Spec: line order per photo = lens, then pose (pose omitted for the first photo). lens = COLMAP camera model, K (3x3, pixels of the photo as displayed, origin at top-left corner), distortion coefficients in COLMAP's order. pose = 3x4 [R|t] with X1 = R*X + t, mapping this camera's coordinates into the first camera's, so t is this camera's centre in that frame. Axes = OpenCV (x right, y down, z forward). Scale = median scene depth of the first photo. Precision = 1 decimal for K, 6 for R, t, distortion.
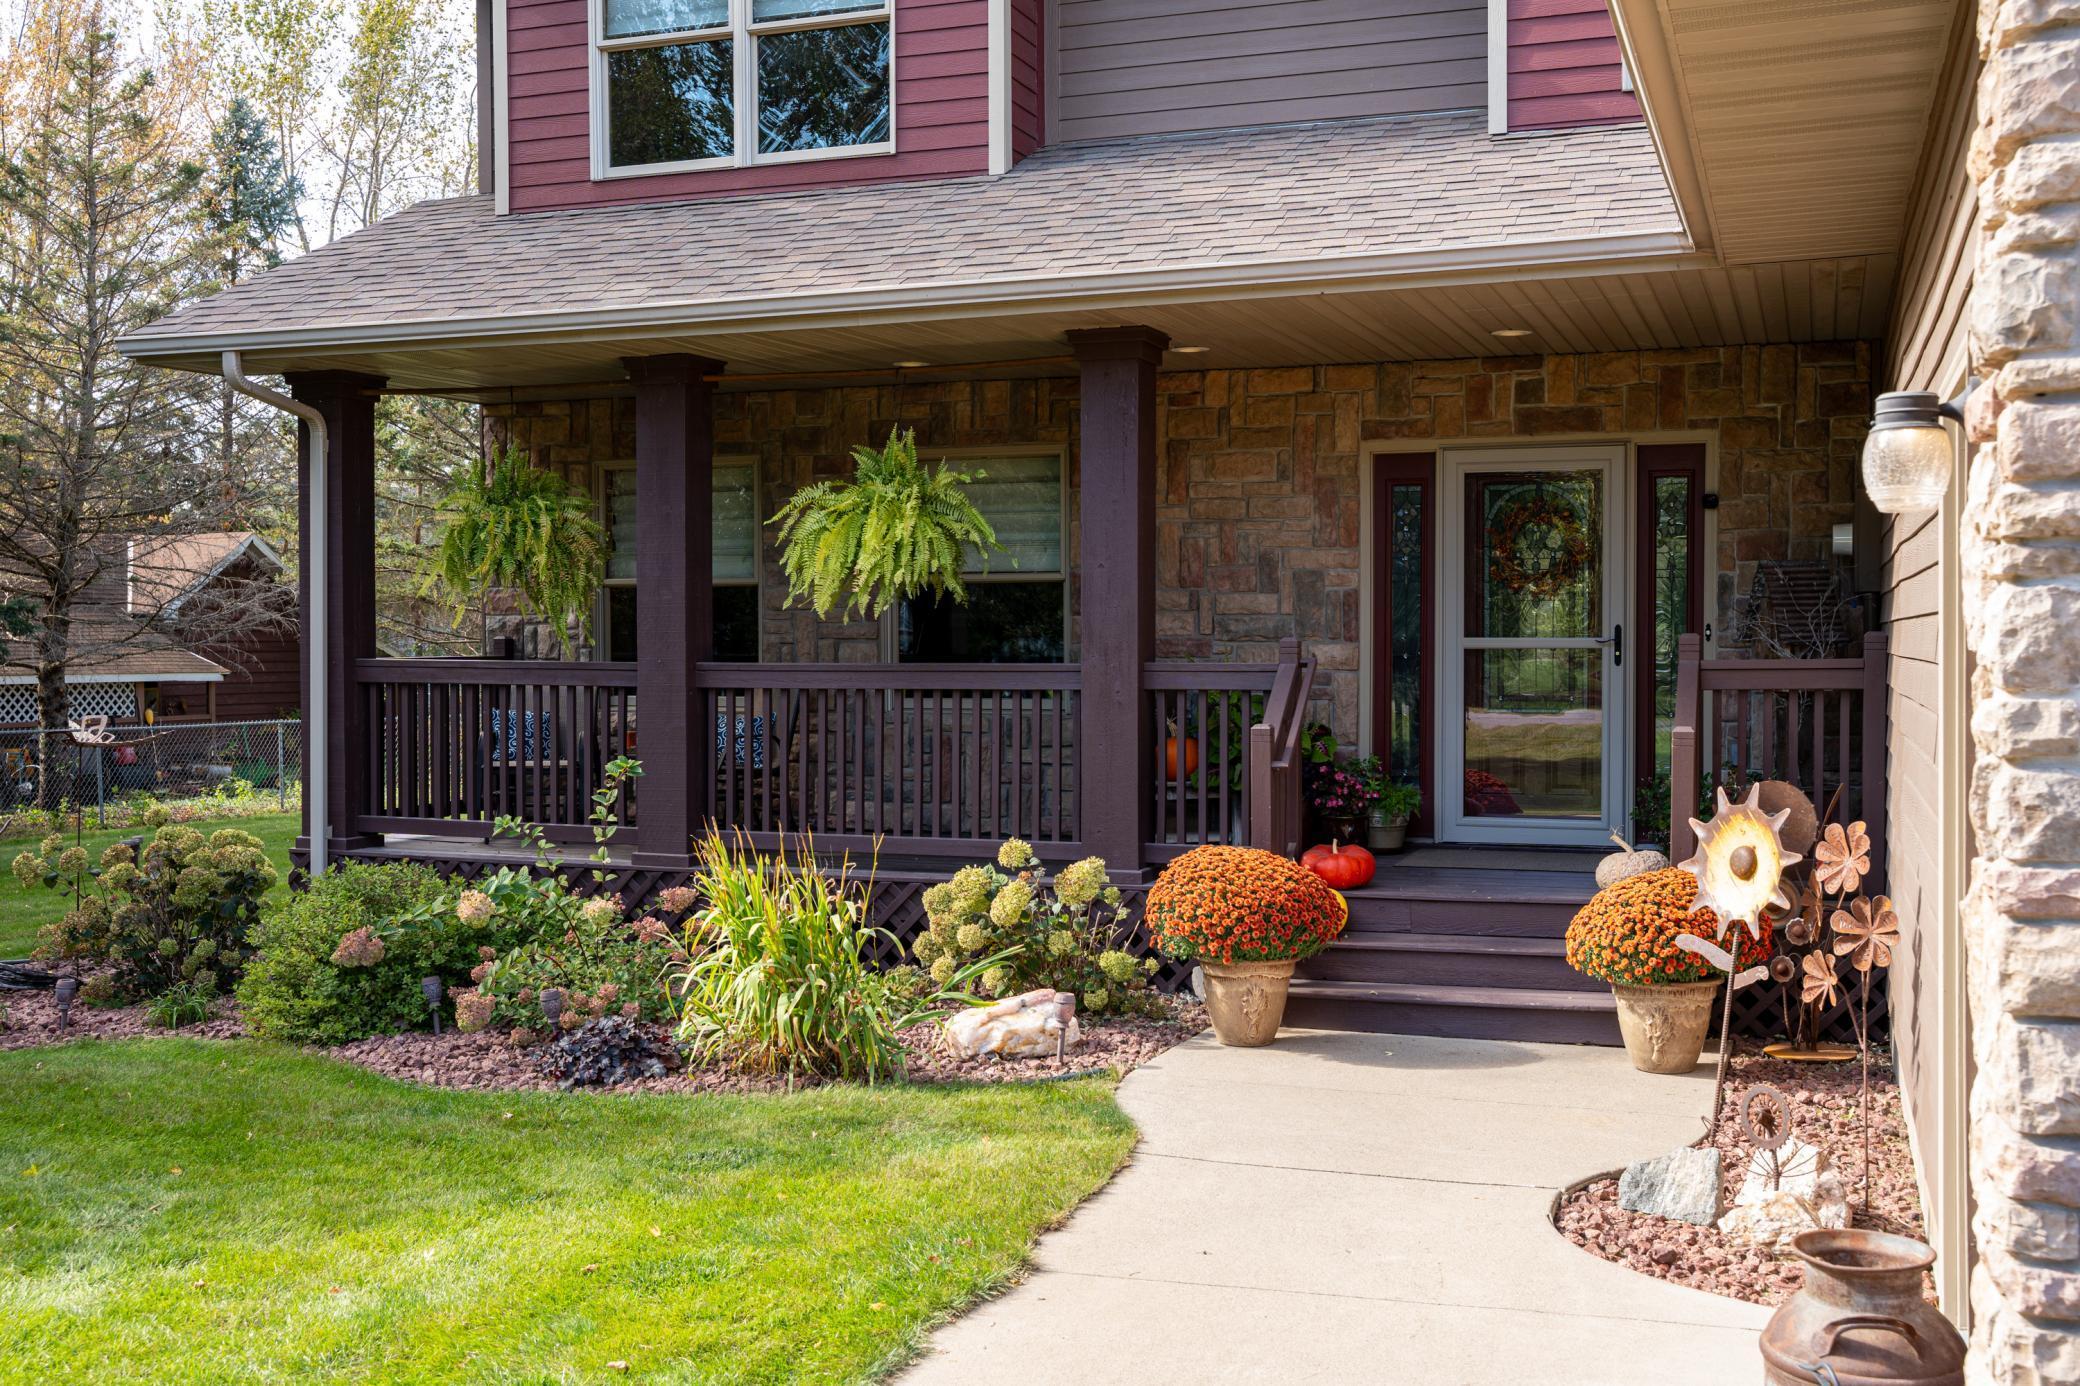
lens RADIAL K [[2145.1, 0, 1039.9], [0, 2145.1, 693.4], [0, 0, 1]] dist [-0.004345, 0.000000]
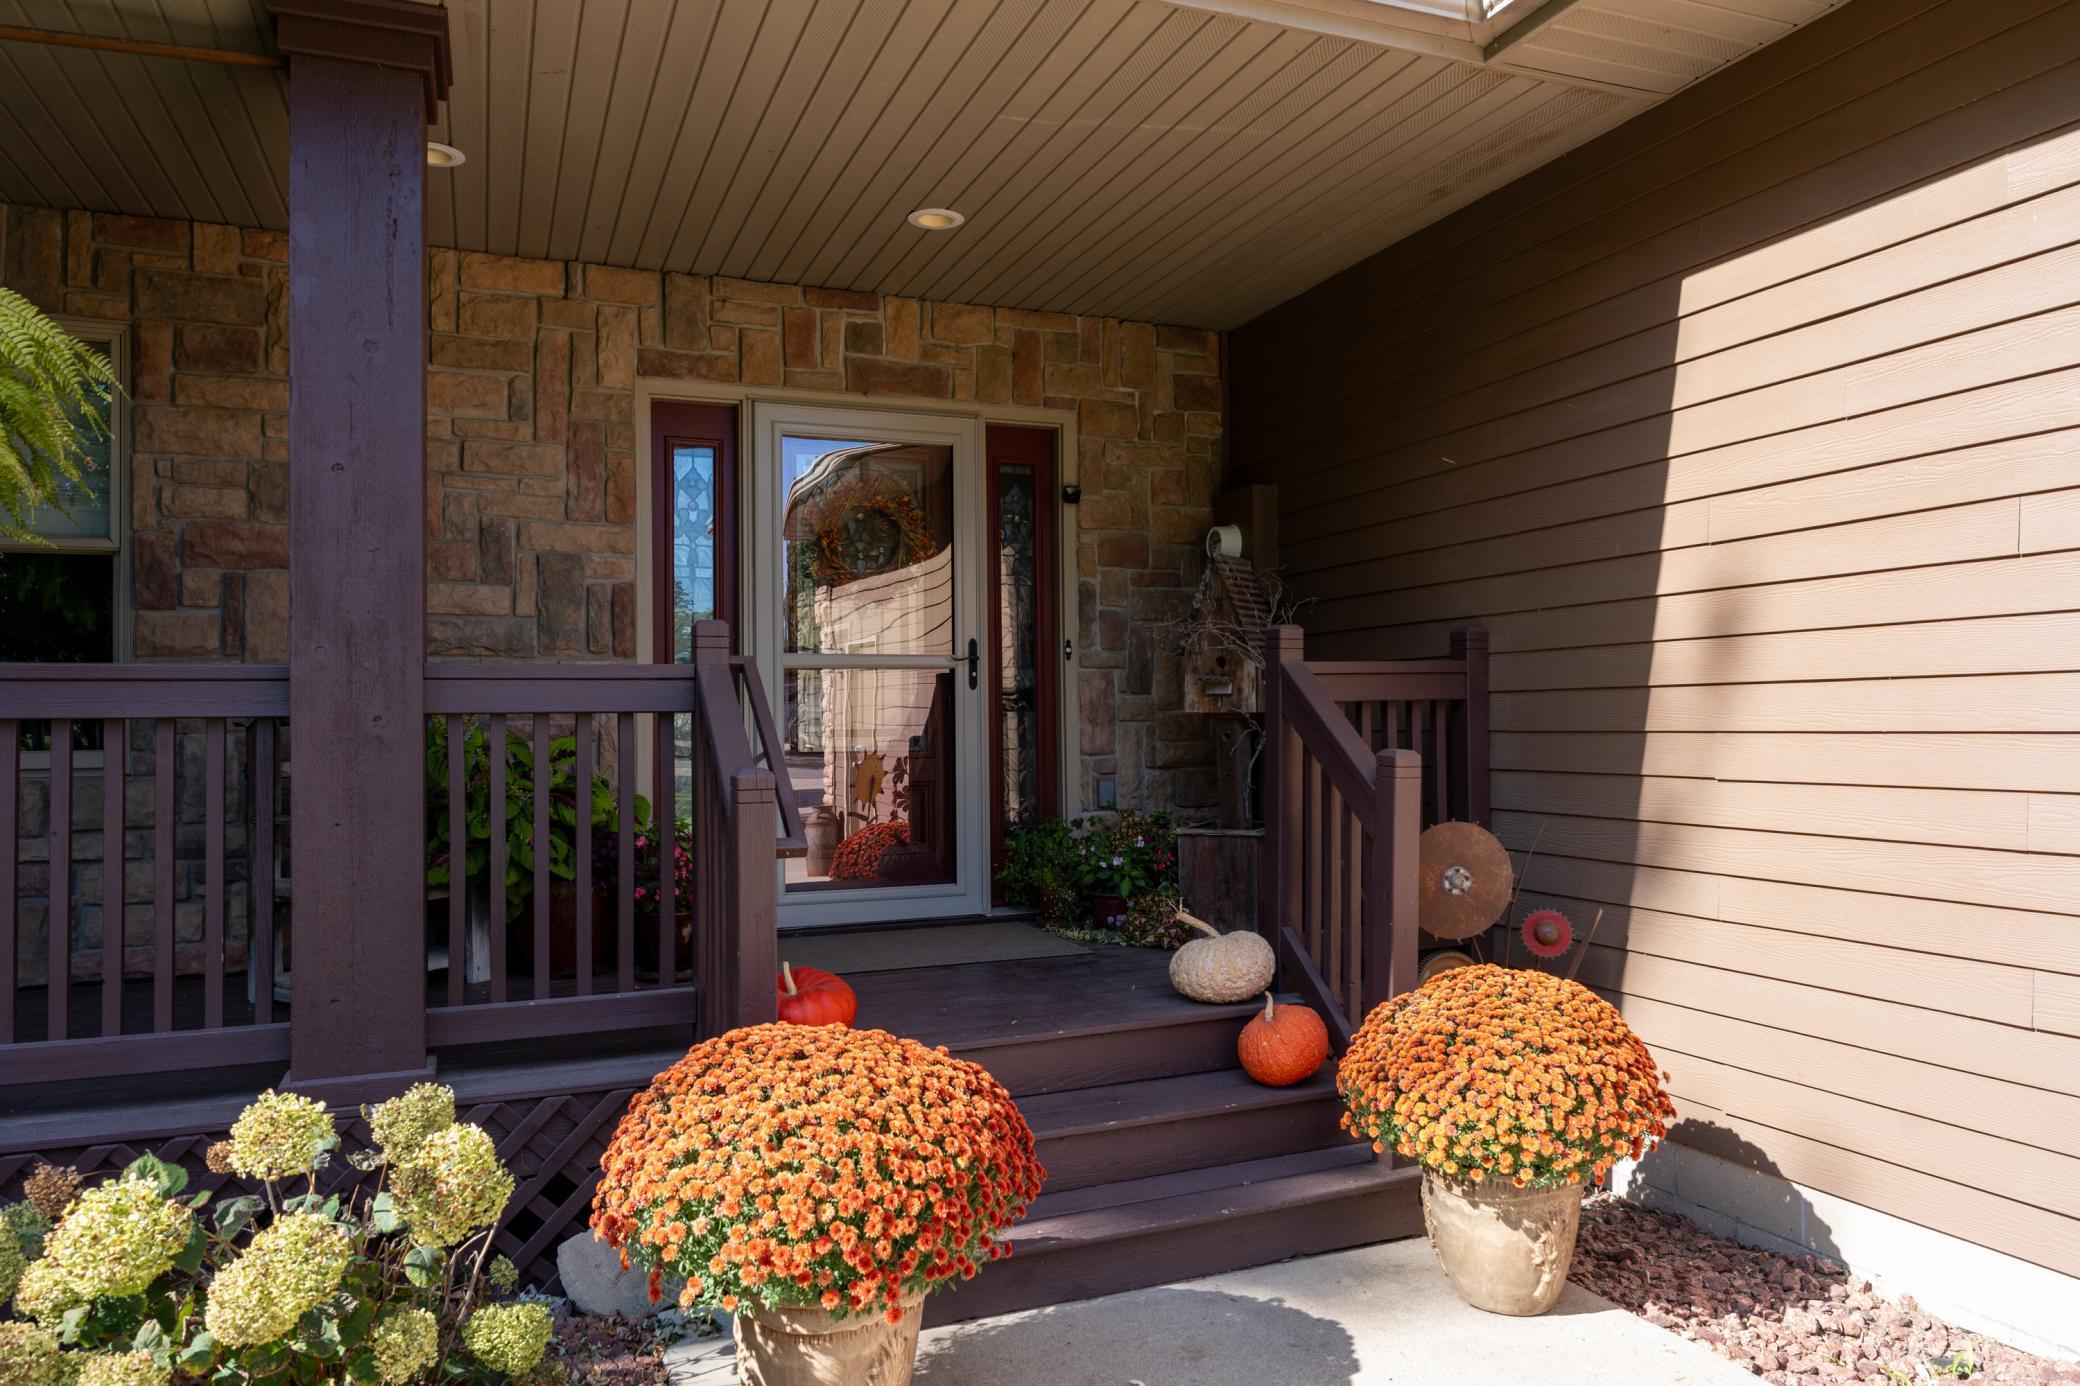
lens RADIAL K [[1378.5, 0, 1042.9], [0, 1378.5, 695.9], [0, 0, 1]] dist [-0.003148, -0.000509]
pose [[0.741150, 0.003531, 0.671330, -0.060592], [0.026436, 0.999057, -0.034439, 0.008216], [-0.670819, 0.043272, 0.740358, 0.606403]]
